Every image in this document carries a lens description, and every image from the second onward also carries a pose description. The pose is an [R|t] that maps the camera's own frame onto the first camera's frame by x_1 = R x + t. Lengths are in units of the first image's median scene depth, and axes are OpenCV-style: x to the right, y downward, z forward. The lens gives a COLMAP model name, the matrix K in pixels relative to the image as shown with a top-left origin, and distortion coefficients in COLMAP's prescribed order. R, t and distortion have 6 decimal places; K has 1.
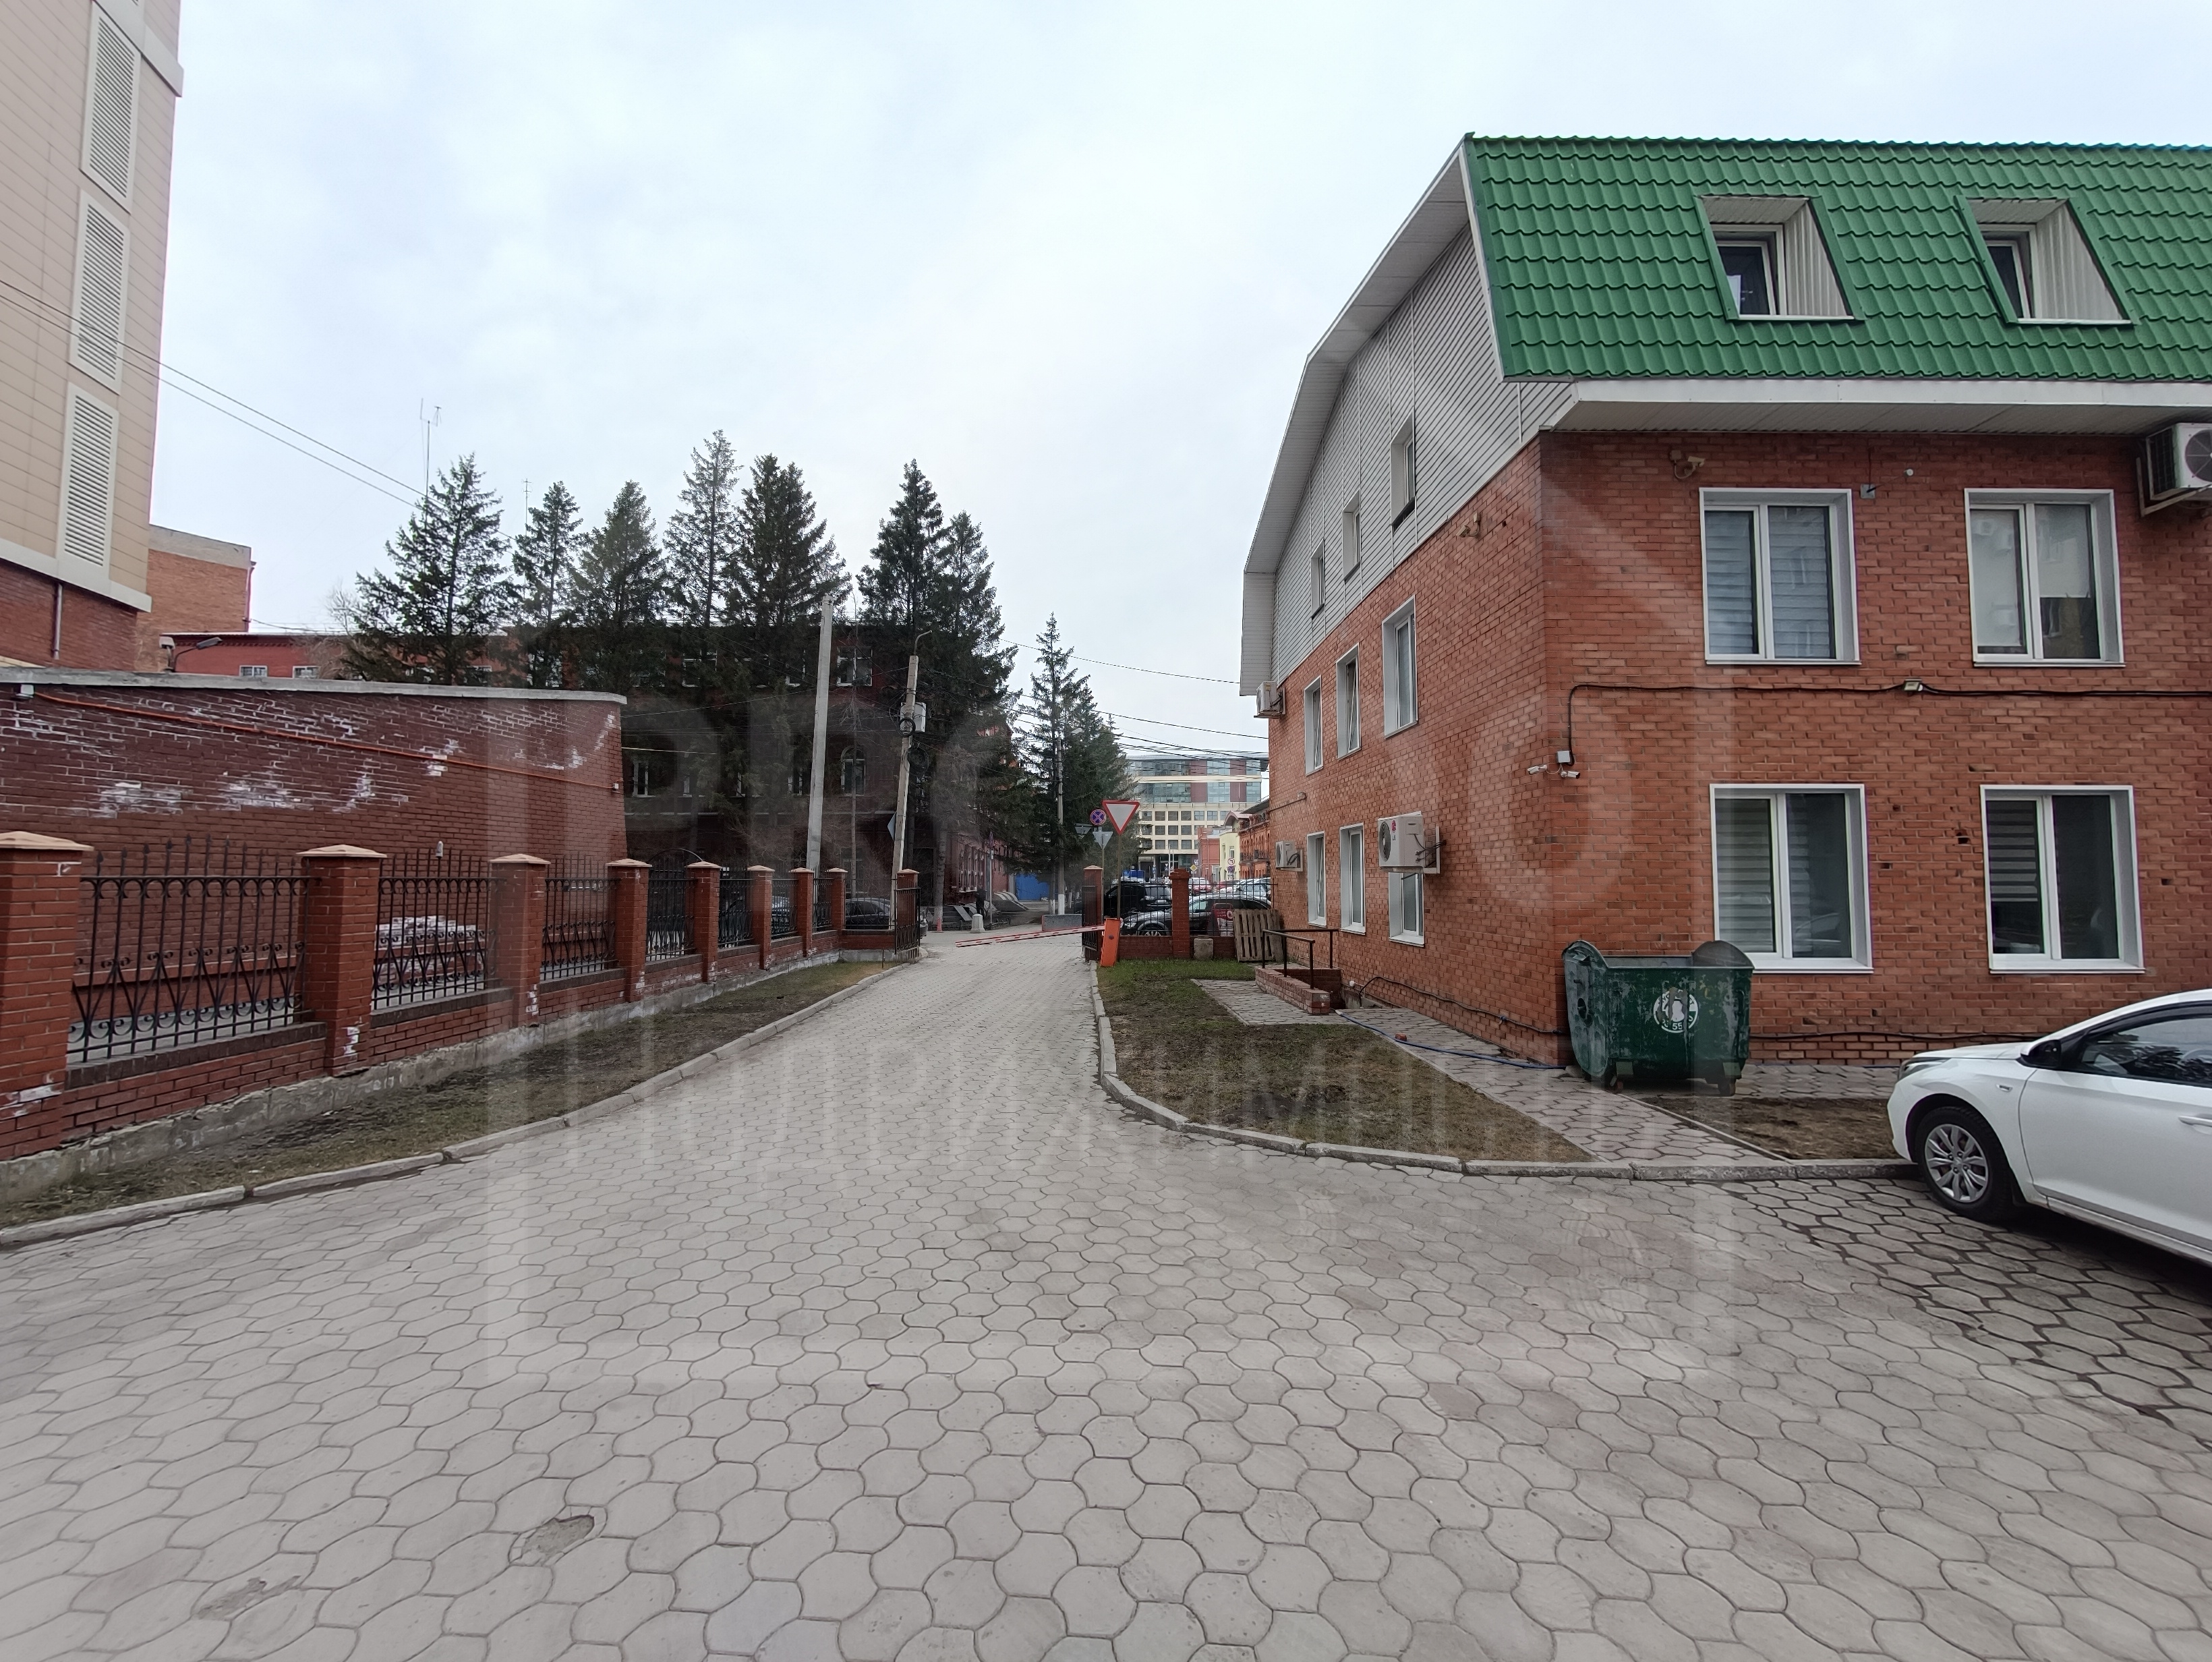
lens RADIAL K [[999.0, 0, 1093.1], [0, 999.0, 821.7], [0, 0, 1]] dist [0.000766, 0.000403]
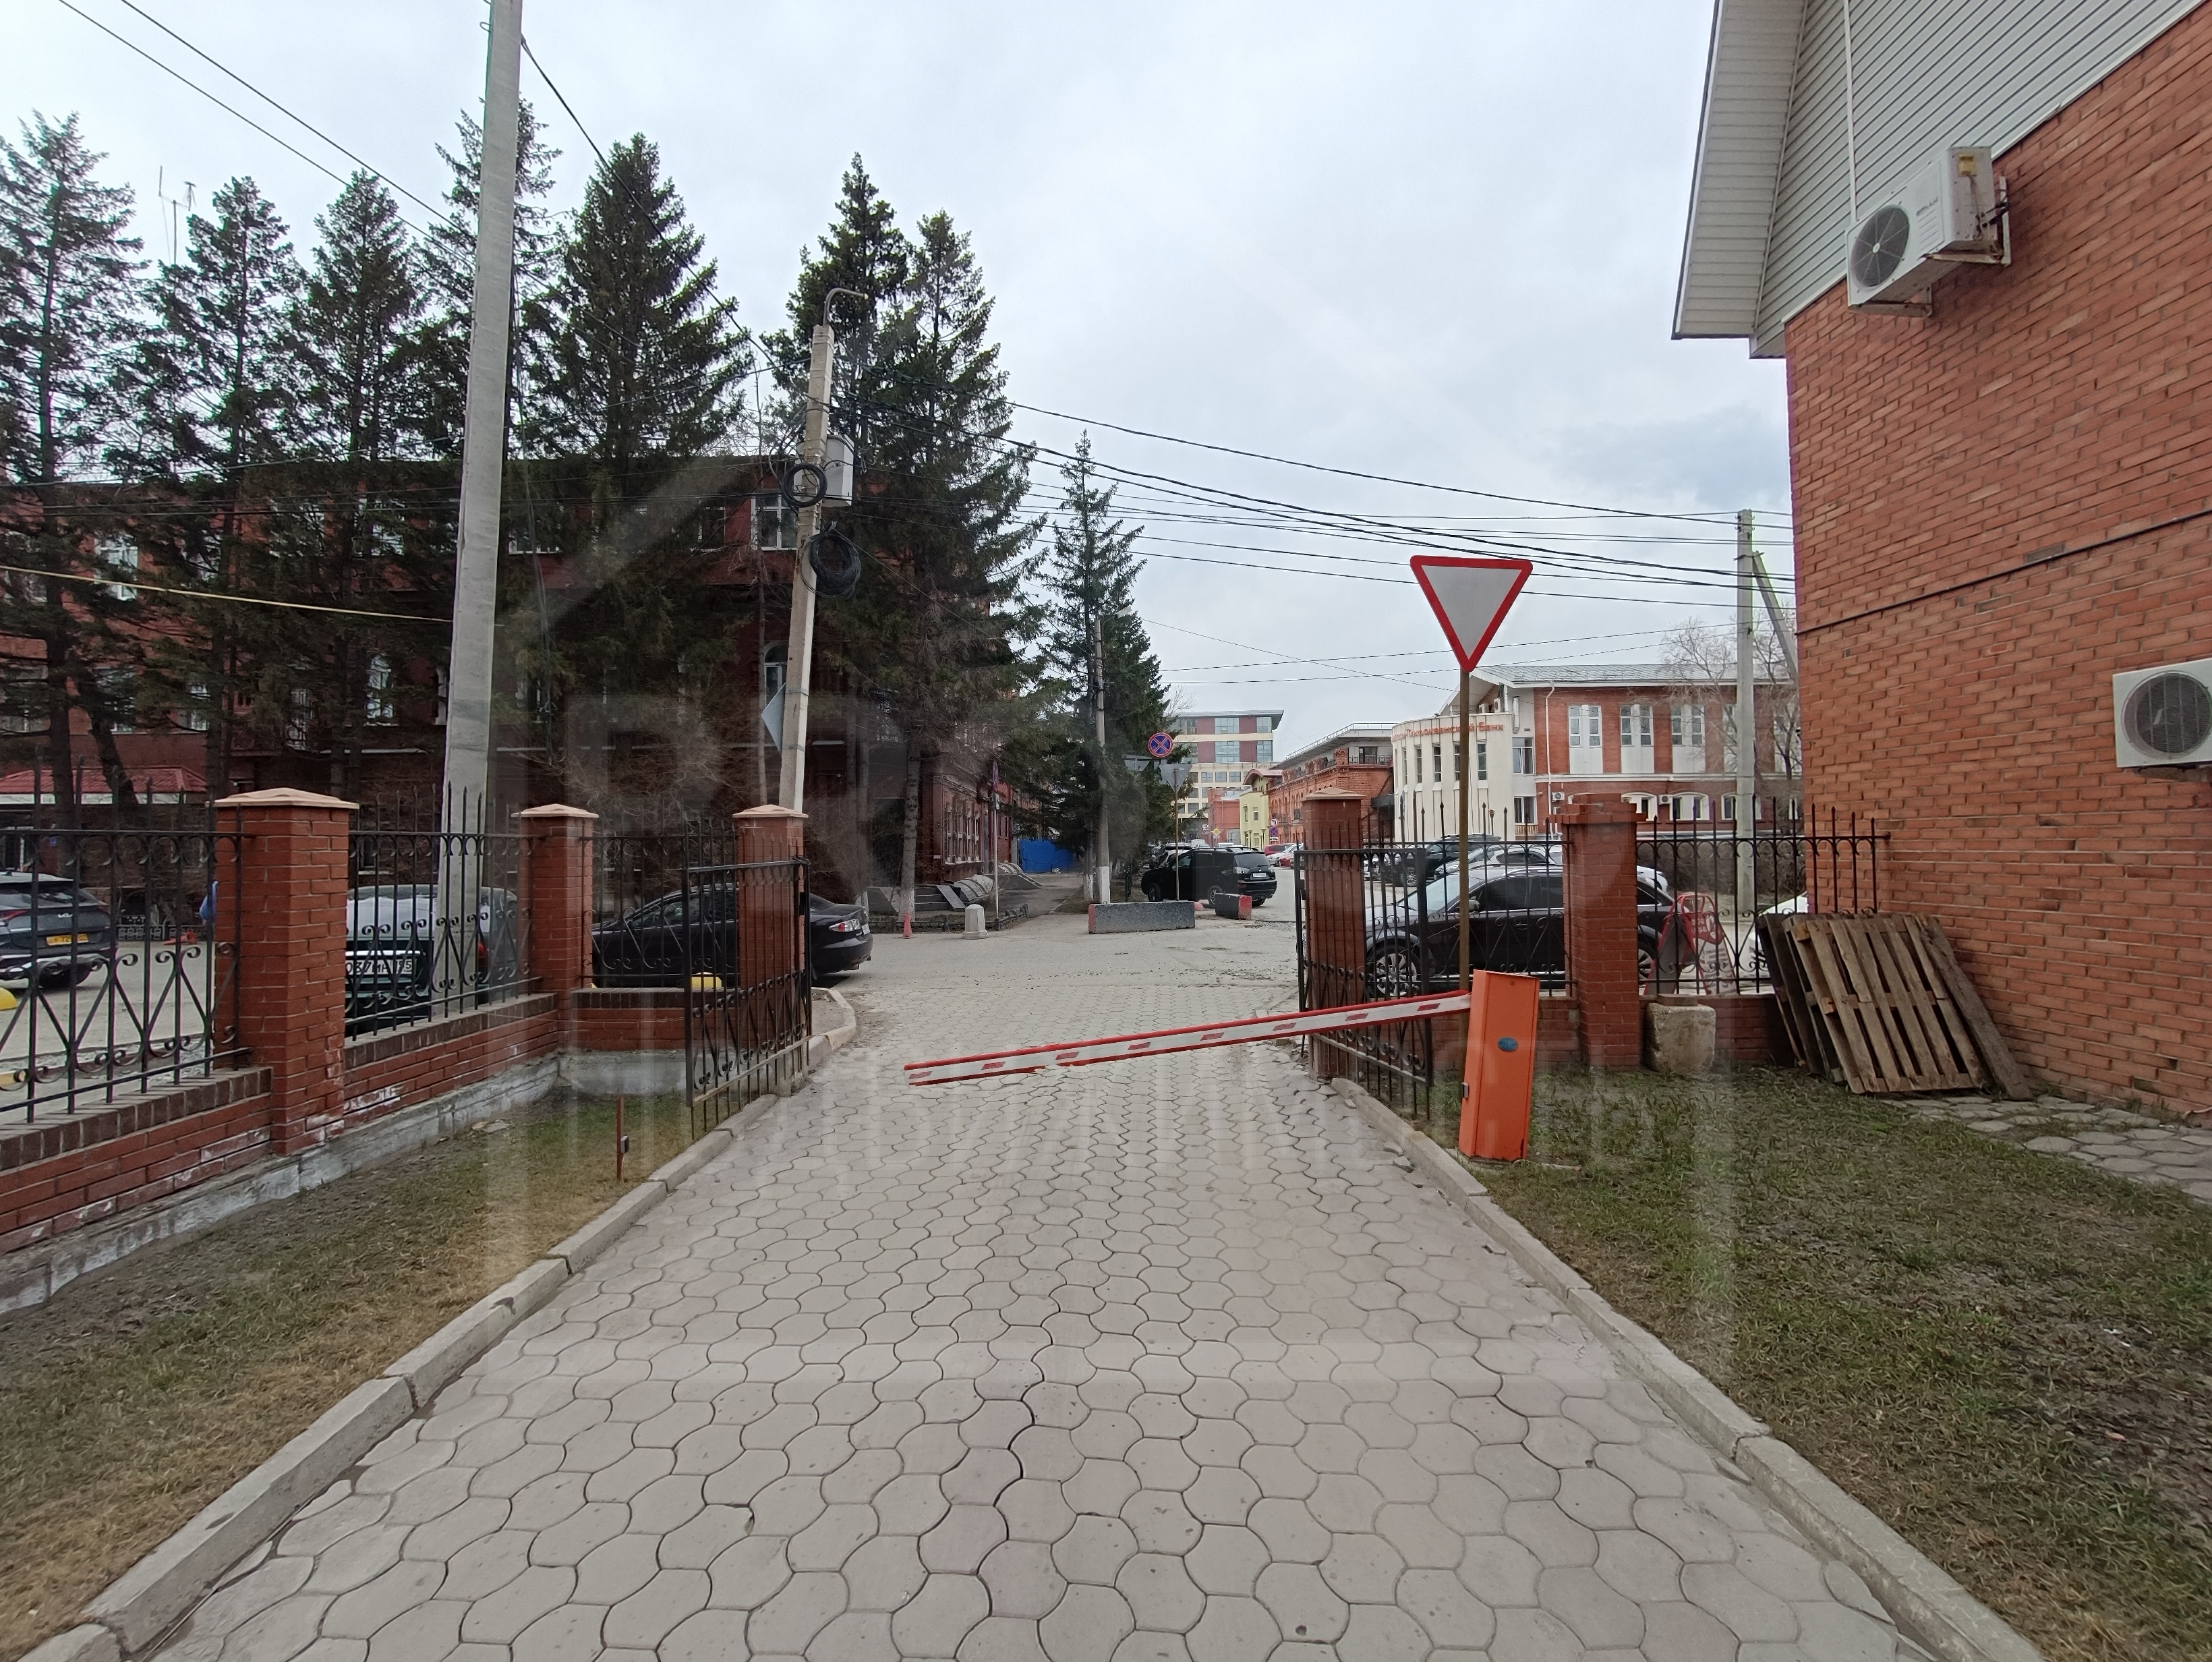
lens RADIAL K [[999.0, 0, 1128.9], [0, 999.0, 833.7], [0, 0, 1]] dist [0.000766, 0.000403]
pose [[0.998831, -0.008570, 0.047574, -0.047005], [0.006468, 0.999003, 0.044165, 0.022761], [-0.047905, -0.043806, 0.997891, 0.366936]]
